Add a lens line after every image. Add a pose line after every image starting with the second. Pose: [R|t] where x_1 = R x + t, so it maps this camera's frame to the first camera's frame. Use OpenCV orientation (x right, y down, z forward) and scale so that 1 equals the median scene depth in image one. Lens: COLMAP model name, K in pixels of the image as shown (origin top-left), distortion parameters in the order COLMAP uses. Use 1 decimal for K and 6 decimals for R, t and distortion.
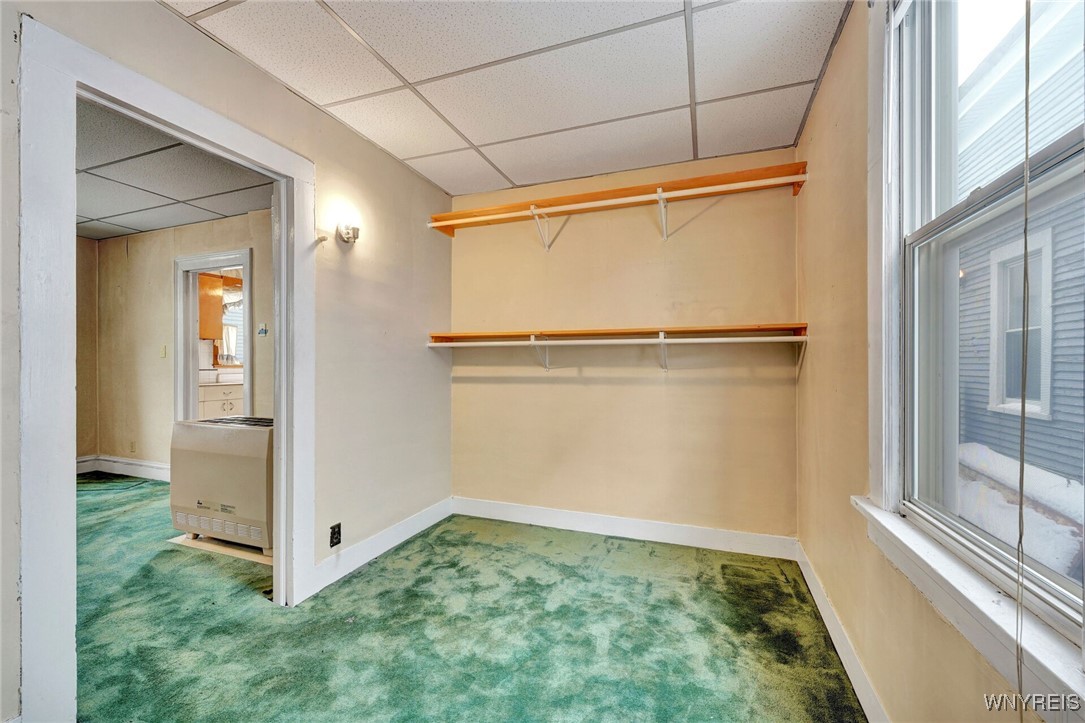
lens RADIAL K [[445.5, 0, 536.6], [0, 445.5, 364.3], [0, 0, 1]] dist [-0.002381, 0.000044]
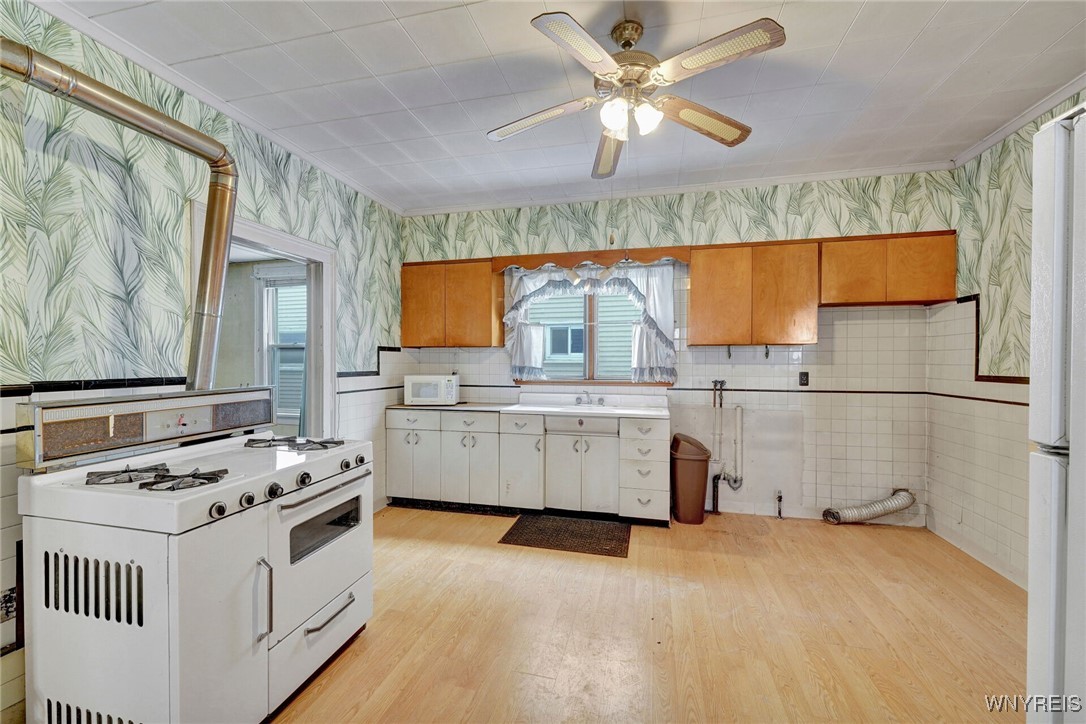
lens RADIAL K [[445.9, 0, 537.1], [0, 445.9, 364.8], [0, 0, 1]] dist [-0.002381, 0.000044]
pose [[0.109418, 0.008358, -0.993961, 0.008908], [-0.001339, 0.999965, 0.008261, -0.028813], [0.993995, 0.000427, 0.109425, 0.931693]]
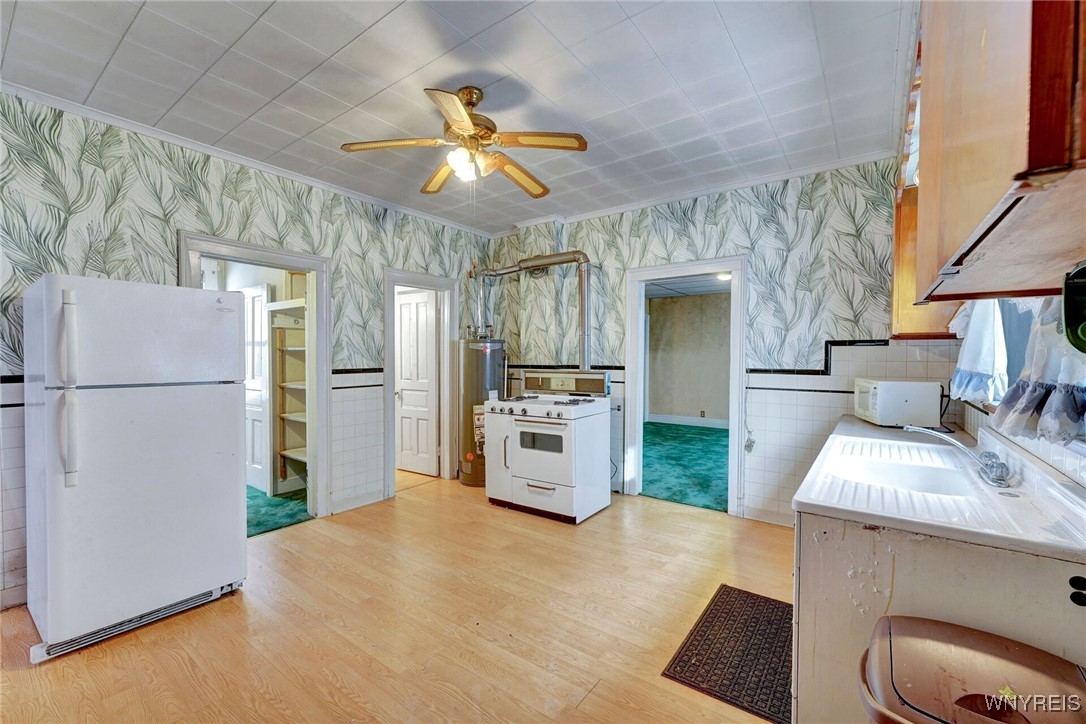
lens RADIAL K [[445.9, 0, 537.1], [0, 445.9, 364.8], [0, 0, 1]] dist [-0.002381, 0.000044]
pose [[-0.962782, -0.007542, 0.270173, -0.425985], [-0.002045, 0.999785, 0.020622, -0.030826], [-0.270271, 0.019302, -0.962591, 1.358674]]
